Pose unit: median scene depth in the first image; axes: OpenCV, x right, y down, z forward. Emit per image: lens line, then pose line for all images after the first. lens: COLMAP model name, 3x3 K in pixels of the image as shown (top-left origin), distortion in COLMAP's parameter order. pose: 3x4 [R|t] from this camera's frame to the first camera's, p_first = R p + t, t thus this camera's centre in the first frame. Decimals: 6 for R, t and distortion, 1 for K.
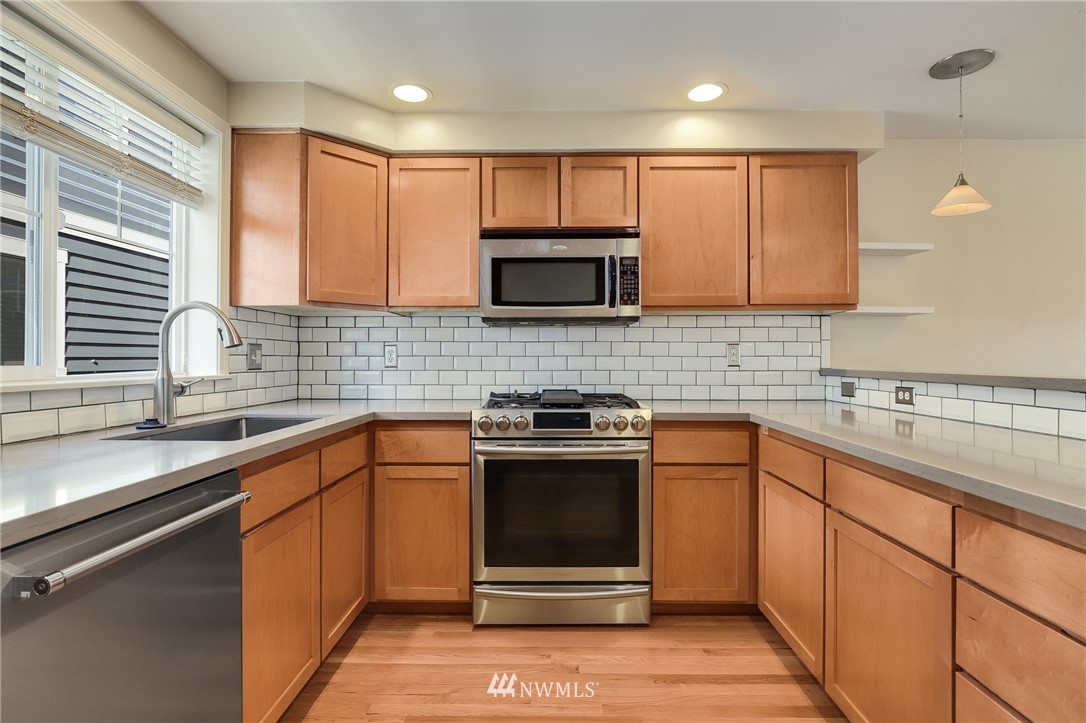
lens RADIAL K [[533.3, 0, 544.3], [0, 533.3, 355.6], [0, 0, 1]] dist [-0.004979, 0.001129]
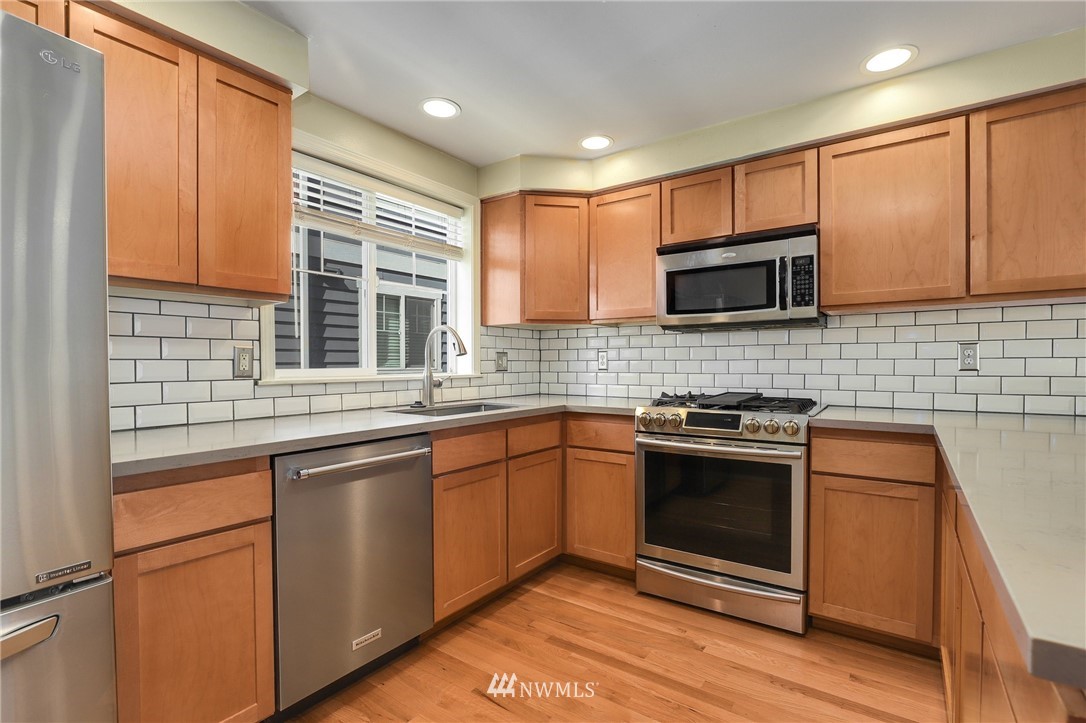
lens RADIAL K [[505.4, 0, 543.7], [0, 505.4, 367.6], [0, 0, 1]] dist [-0.003500, 0.001208]
pose [[0.824740, 0.002330, -0.565508, 0.306806], [0.006815, 0.999878, 0.014059, 0.000054], [0.565471, -0.015449, 0.824623, -0.019022]]
